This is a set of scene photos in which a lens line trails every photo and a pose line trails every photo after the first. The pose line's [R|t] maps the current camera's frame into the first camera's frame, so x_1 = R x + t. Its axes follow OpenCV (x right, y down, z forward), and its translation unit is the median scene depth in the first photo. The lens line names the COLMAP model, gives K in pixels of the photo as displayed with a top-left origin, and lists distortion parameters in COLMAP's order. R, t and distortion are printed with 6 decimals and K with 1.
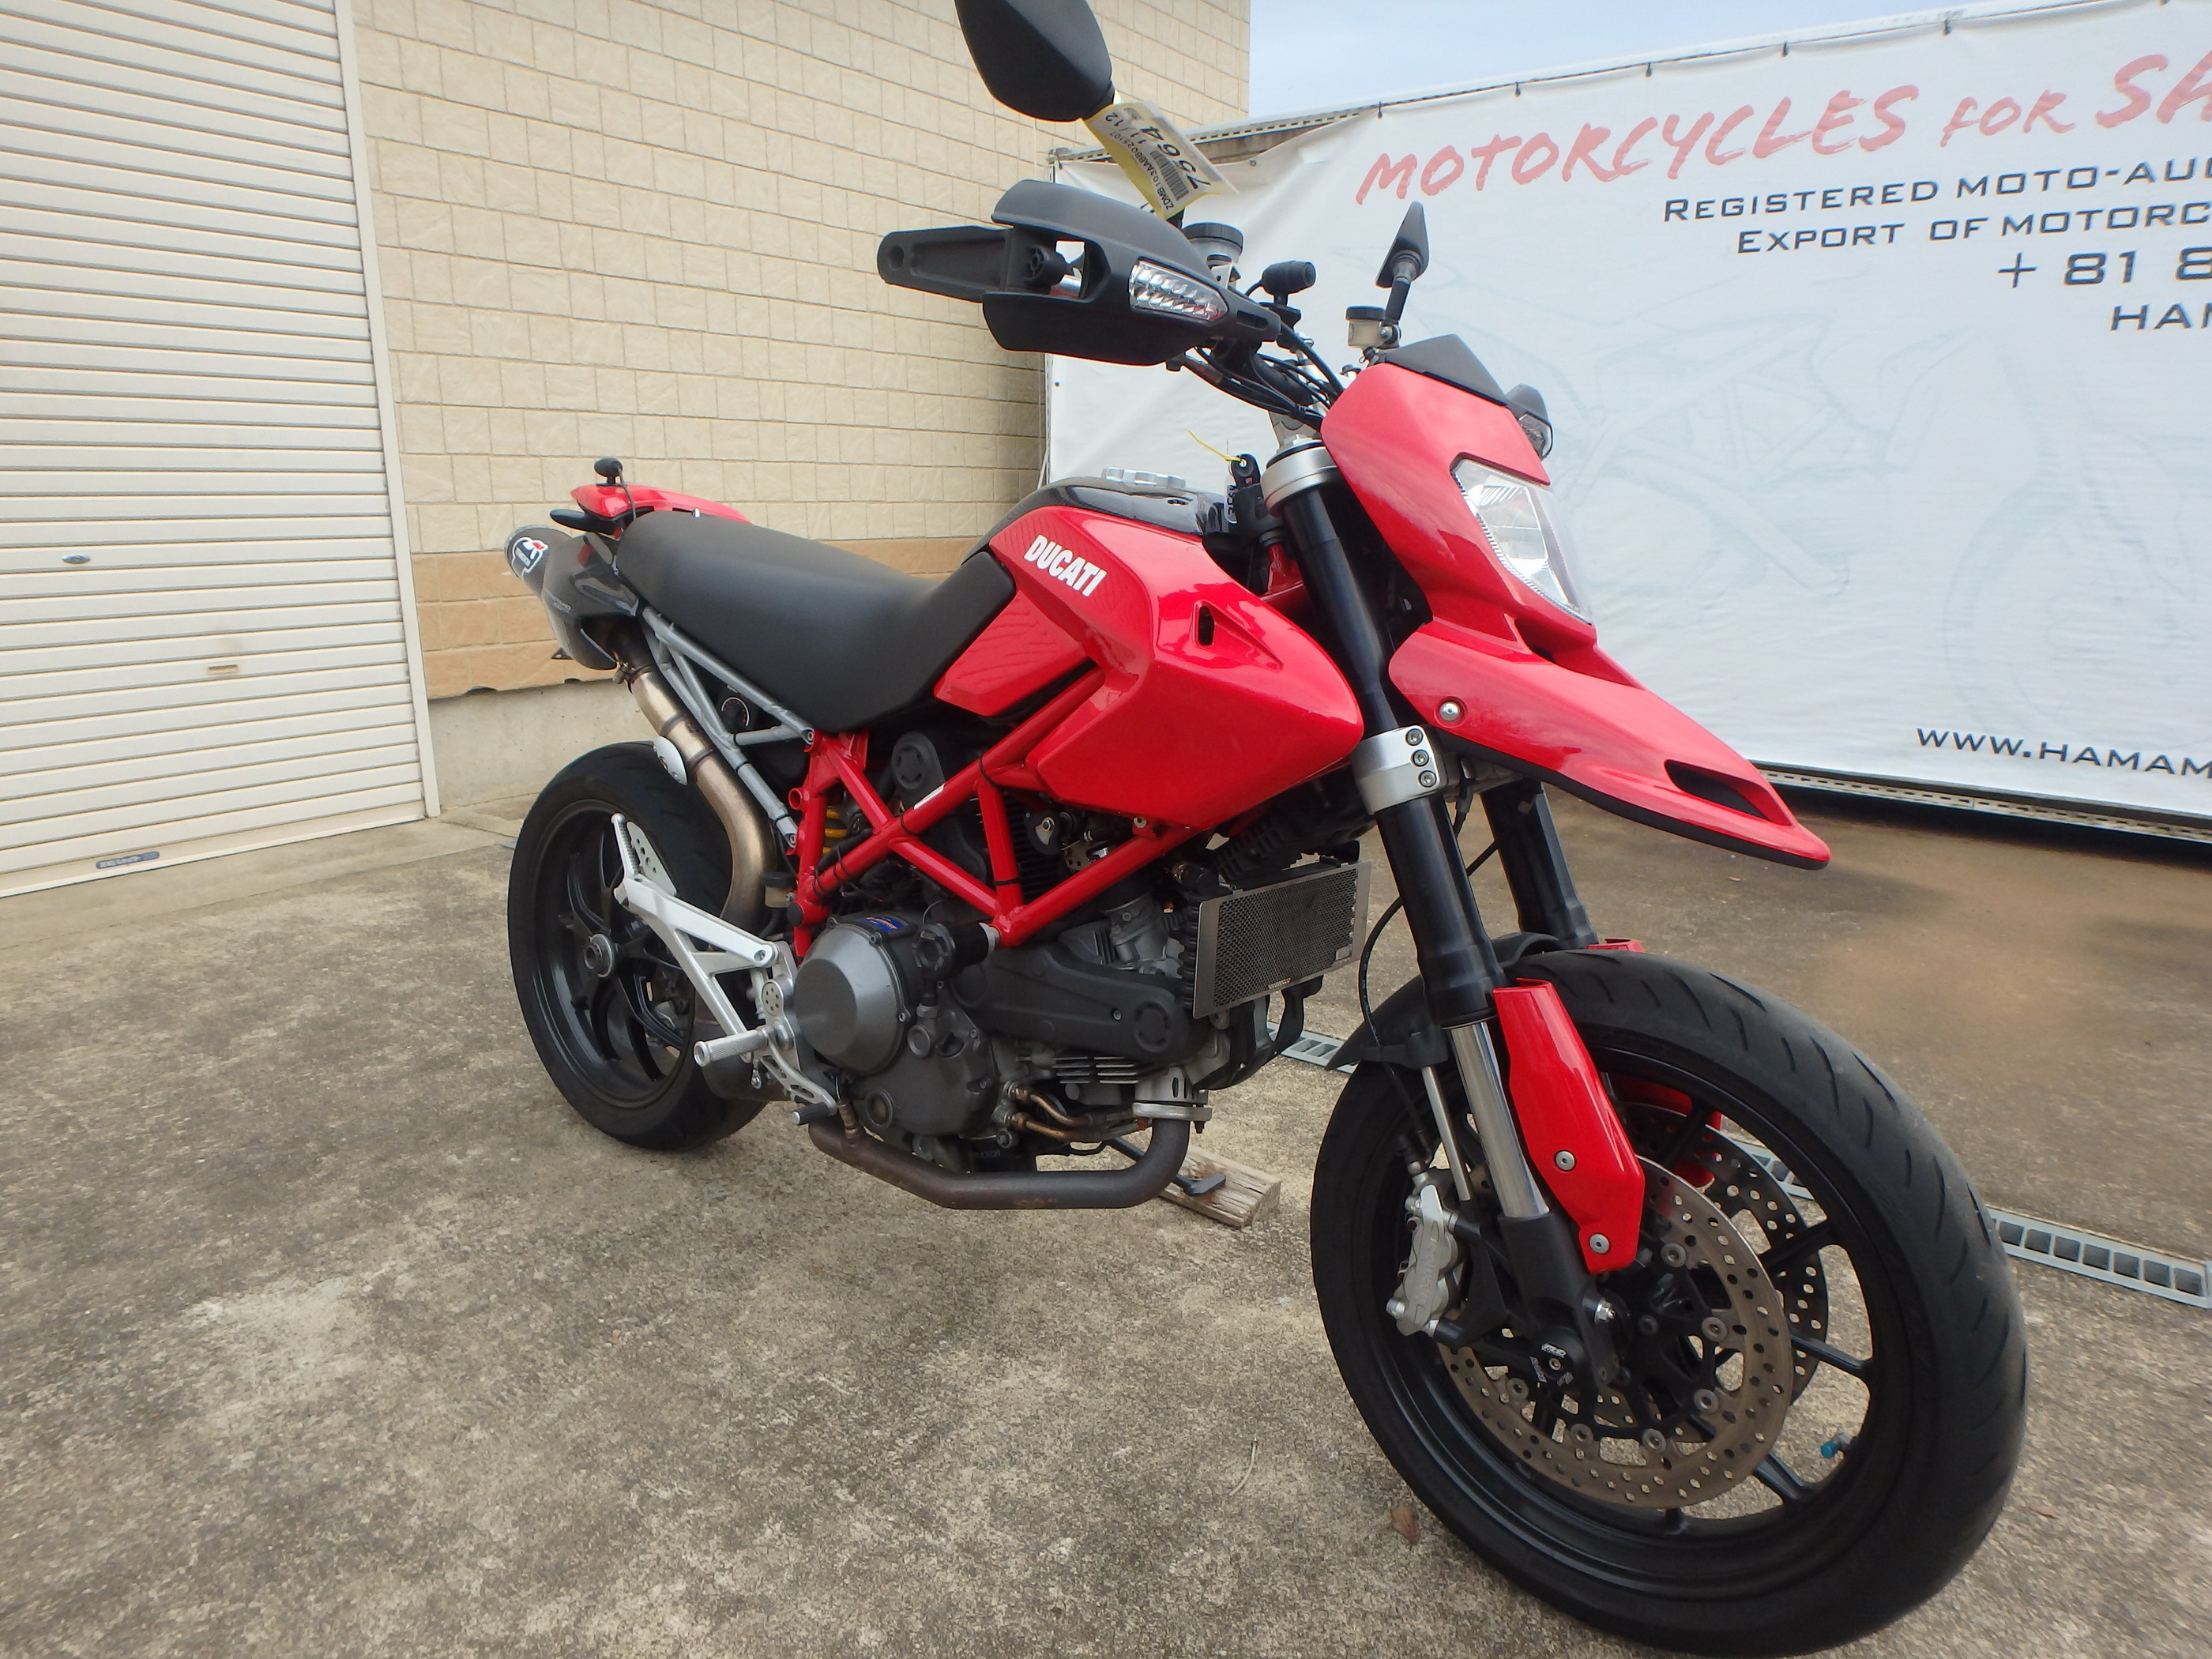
lens RADIAL K [[1375.9, 0, 1140.0], [0, 1375.9, 834.0], [0, 0, 1]] dist [-0.042658, 0.009157]
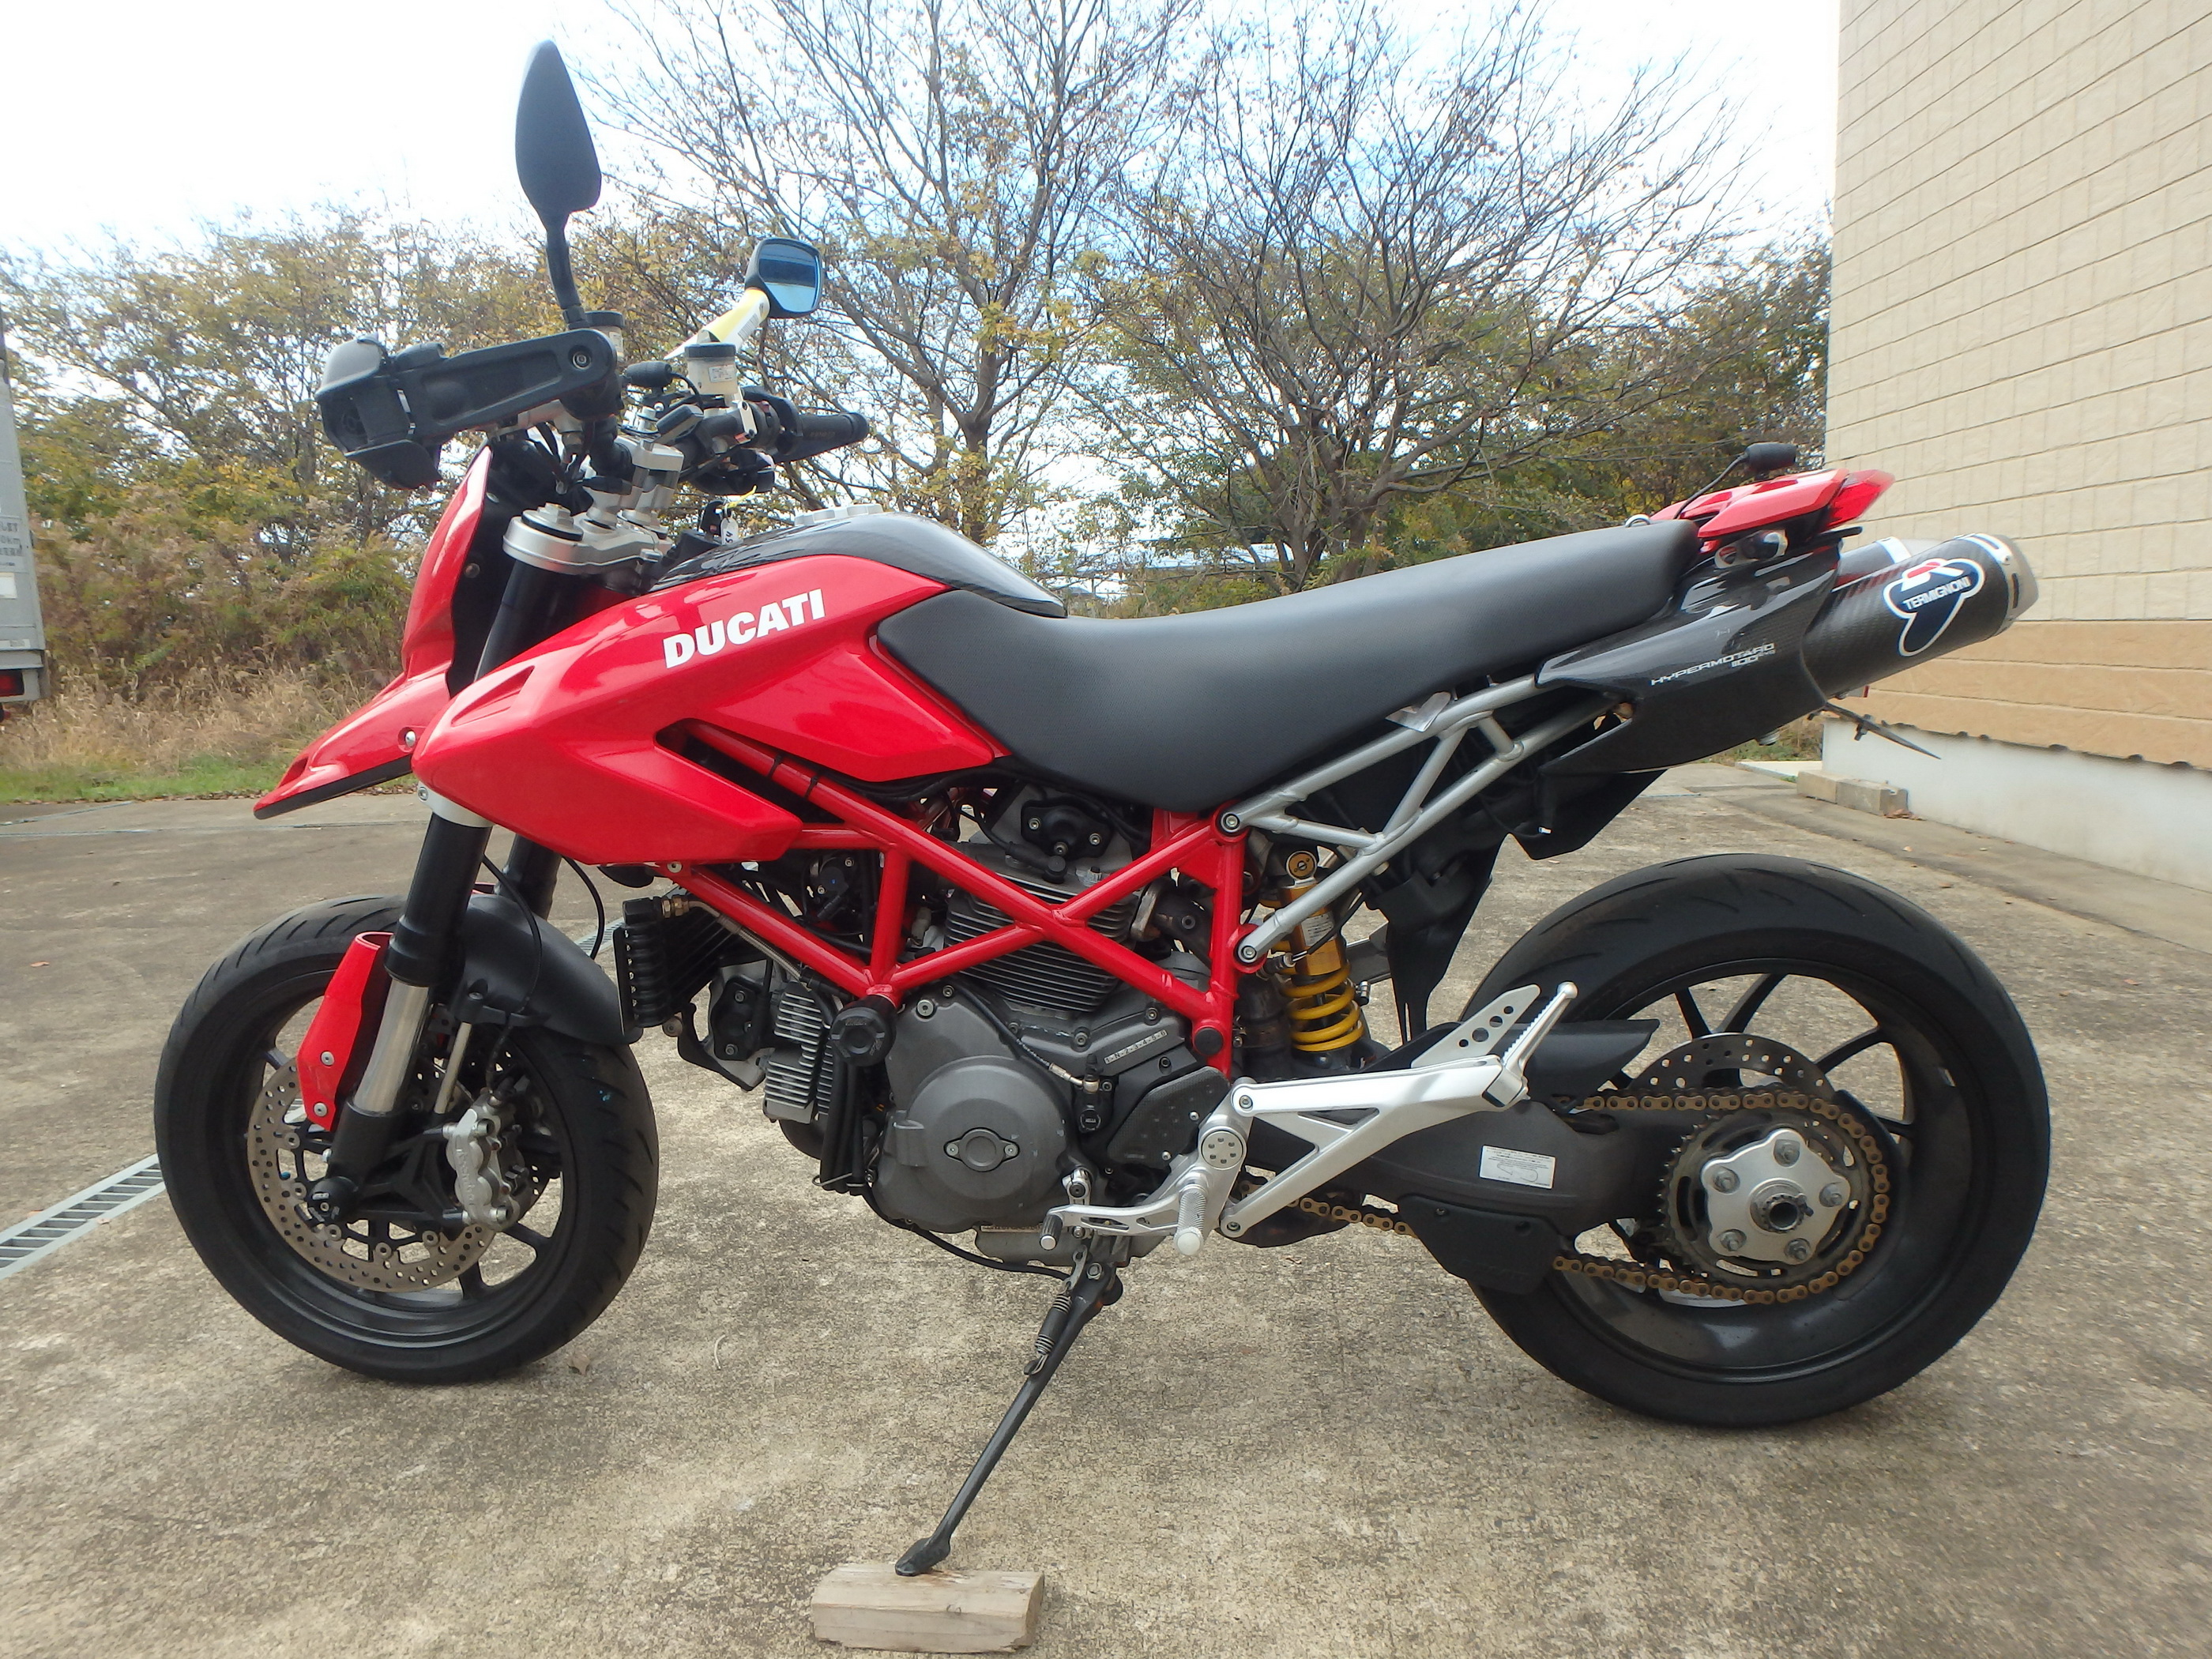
lens RADIAL K [[1375.9, 0, 1107.2], [0, 1375.9, 808.9], [0, 0, 1]] dist [-0.042658, 0.009157]
pose [[-0.839628, 0.088071, -0.535973, 0.186158], [-0.106987, 0.940619, 0.322163, -0.191698], [0.532520, 0.327840, -0.780348, 0.938305]]
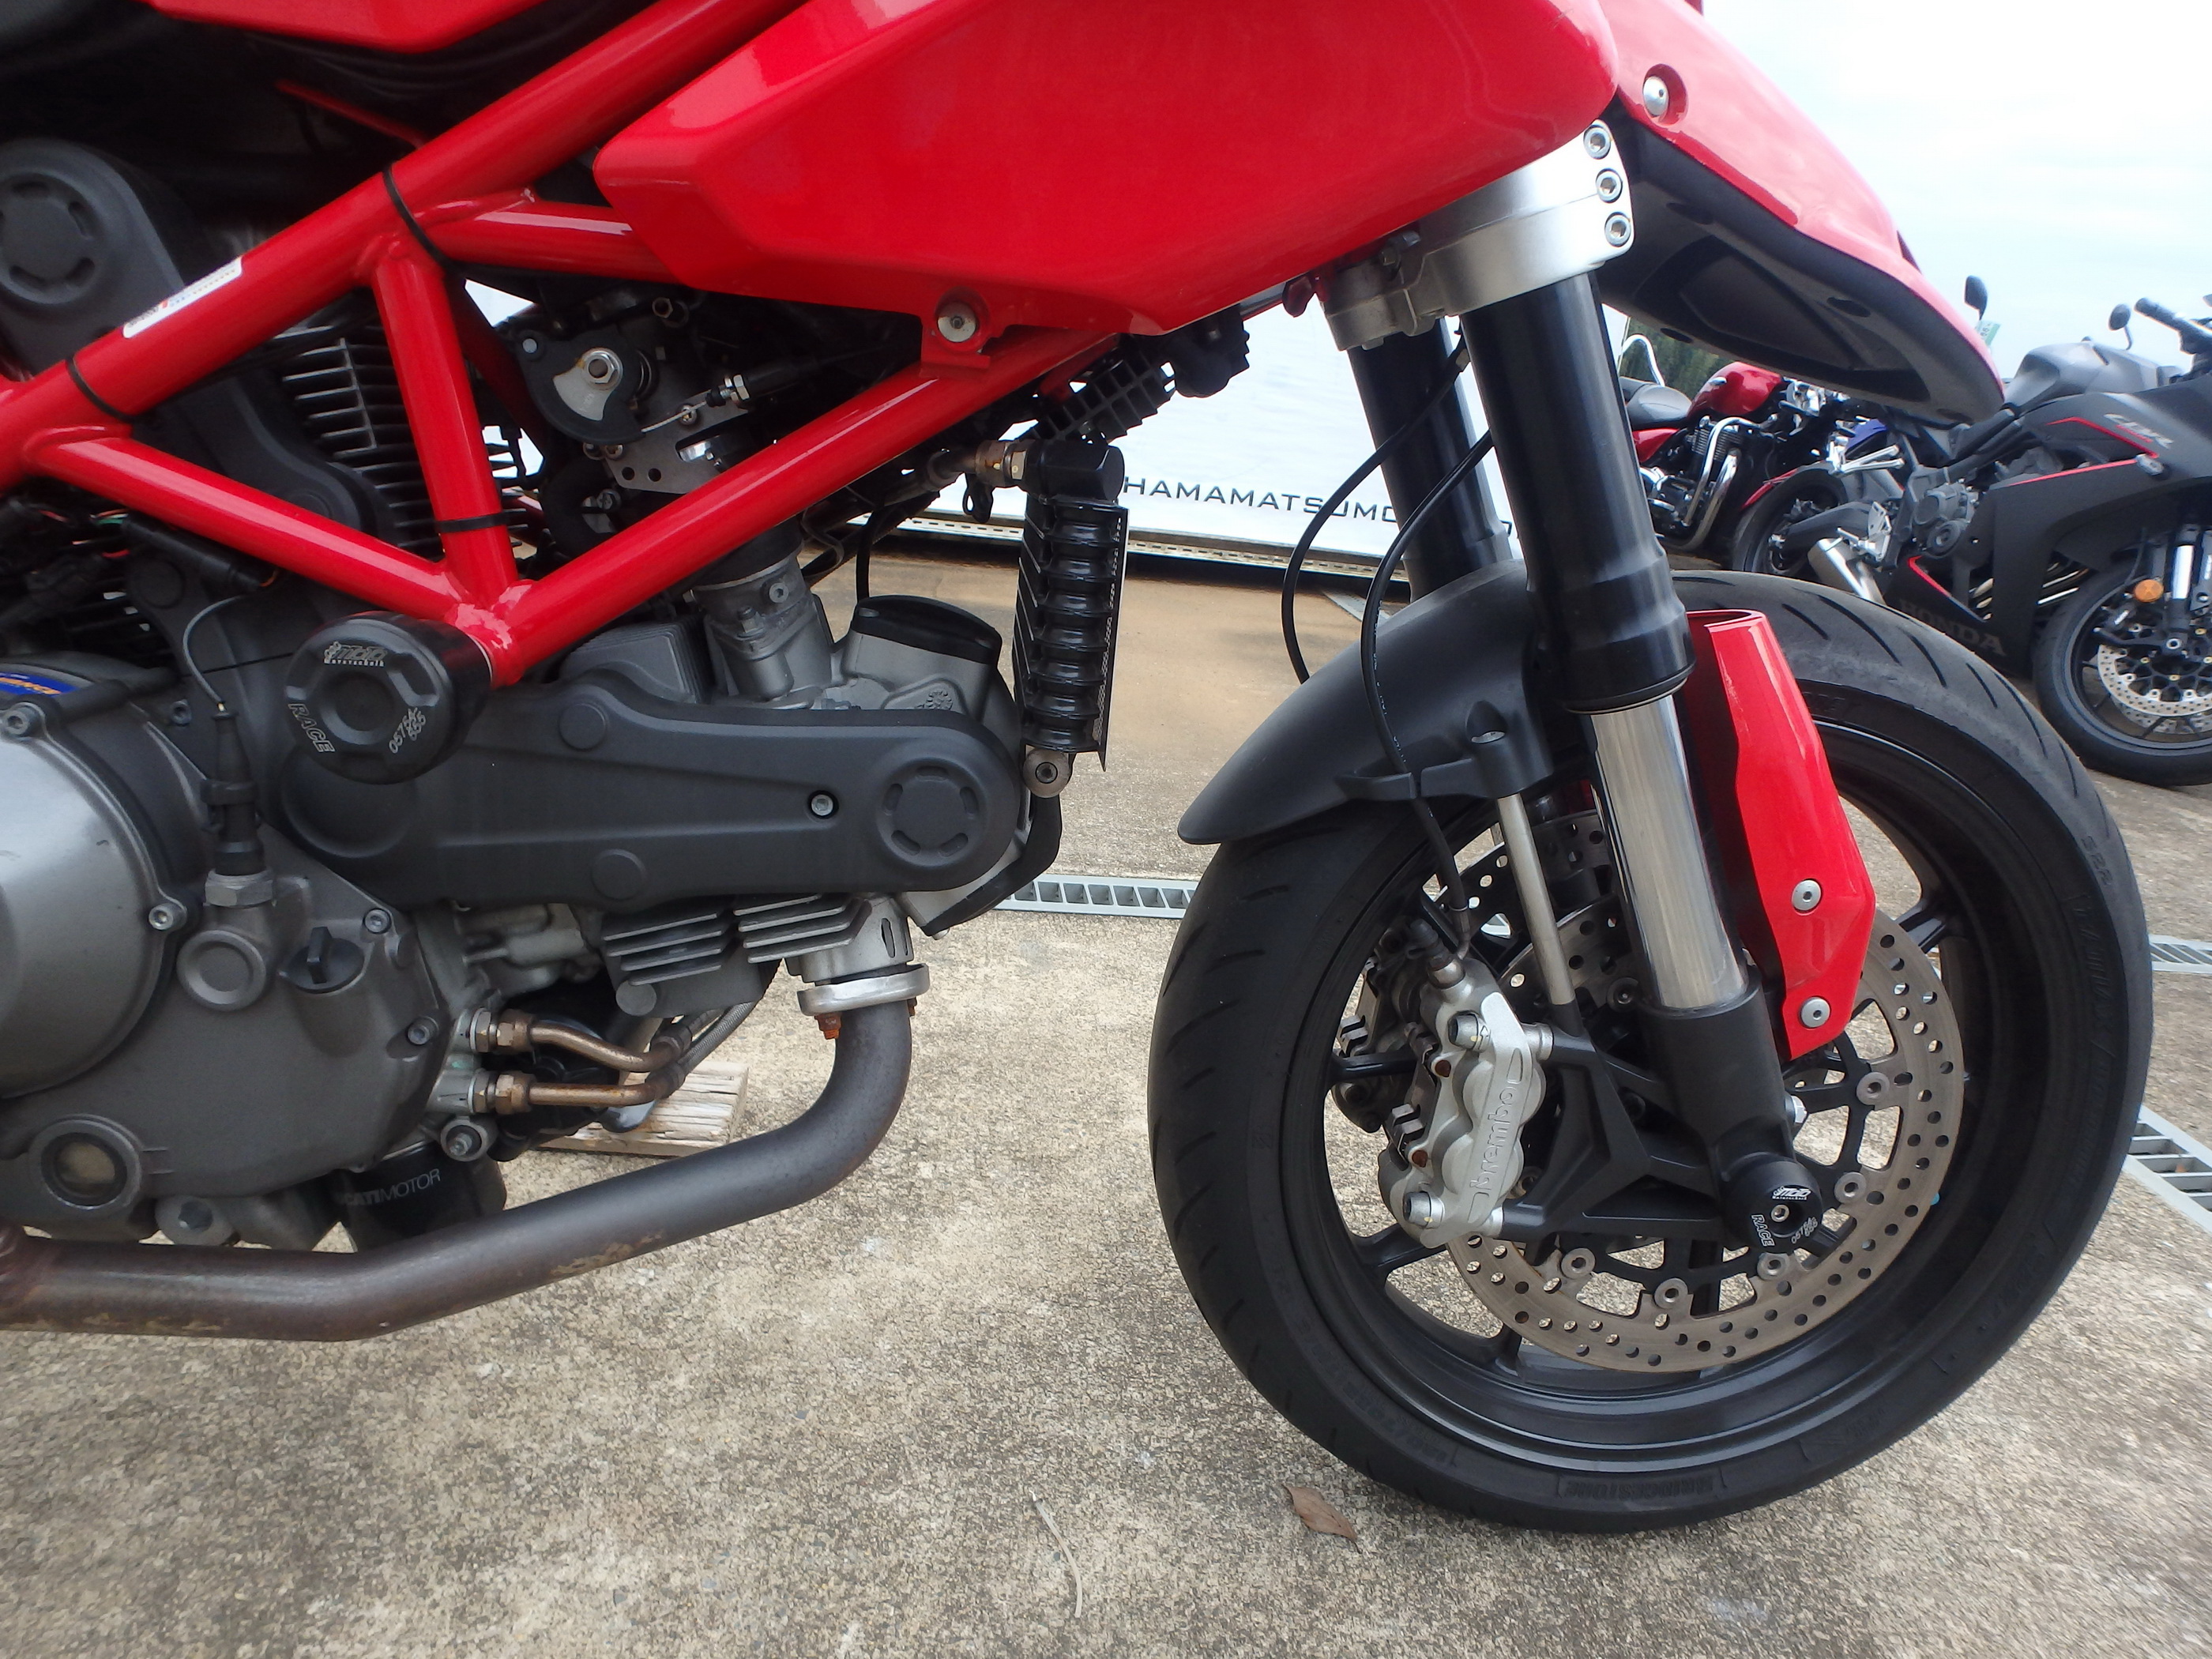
lens RADIAL K [[1375.9, 0, 1123.1], [0, 1375.9, 802.5], [0, 0, 1]] dist [-0.042658, 0.009157]
pose [[0.737334, -0.151507, 0.658319, -0.110465], [0.069252, 0.986343, 0.149435, 0.033412], [-0.671969, -0.064594, 0.737757, 0.281733]]
